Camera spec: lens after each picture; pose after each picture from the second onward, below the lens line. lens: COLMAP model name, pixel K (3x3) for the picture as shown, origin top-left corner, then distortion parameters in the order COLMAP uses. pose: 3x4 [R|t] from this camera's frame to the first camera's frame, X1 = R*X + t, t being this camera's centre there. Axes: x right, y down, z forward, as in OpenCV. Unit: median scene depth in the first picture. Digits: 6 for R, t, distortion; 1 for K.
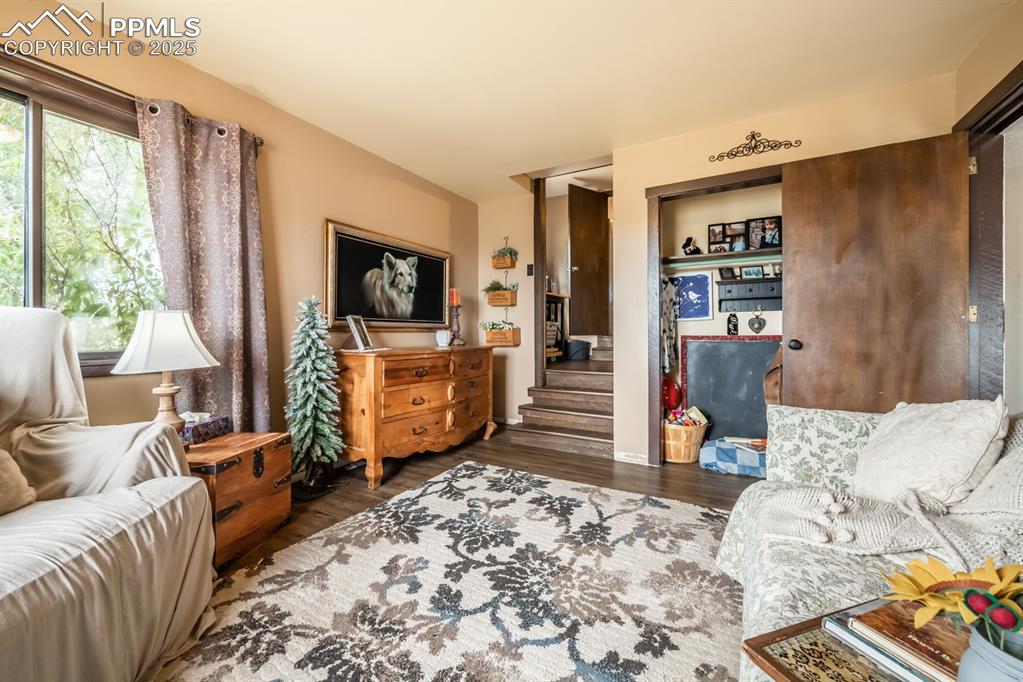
lens RADIAL K [[401.0, 0, 511.8], [0, 401.0, 334.8], [0, 0, 1]] dist [-0.000354, -0.000698]
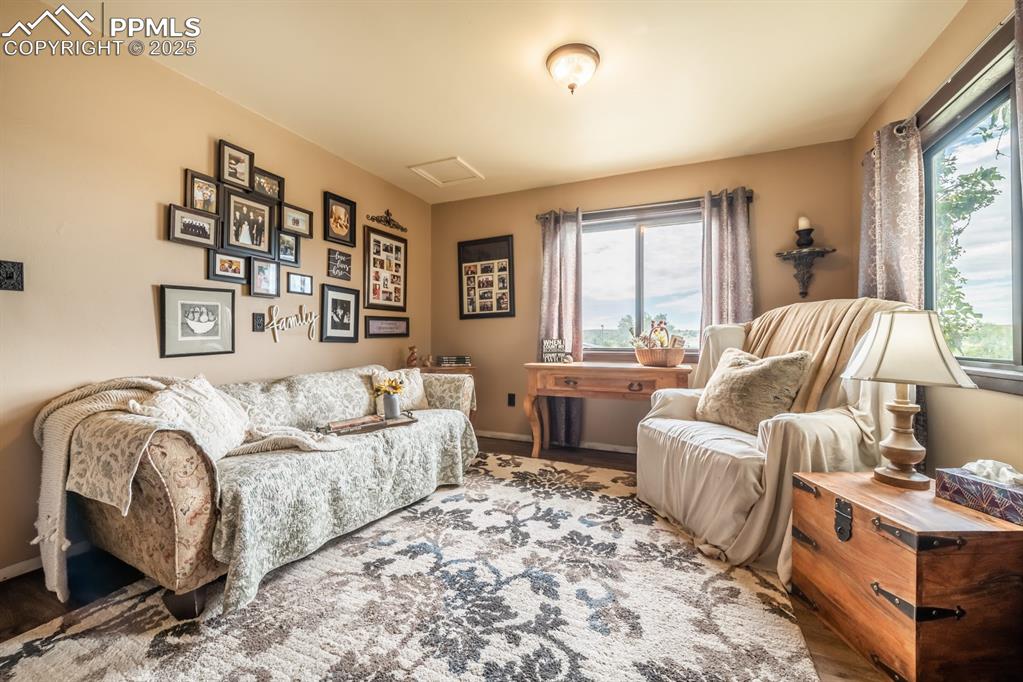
lens RADIAL K [[401.0, 0, 511.8], [0, 401.0, 336.2], [0, 0, 1]] dist [-0.000354, -0.000698]
pose [[-0.995037, -0.001724, -0.099487, 0.031294], [-0.002211, 0.999986, 0.004786, -0.013102], [0.099478, 0.004982, -0.995027, 1.995249]]
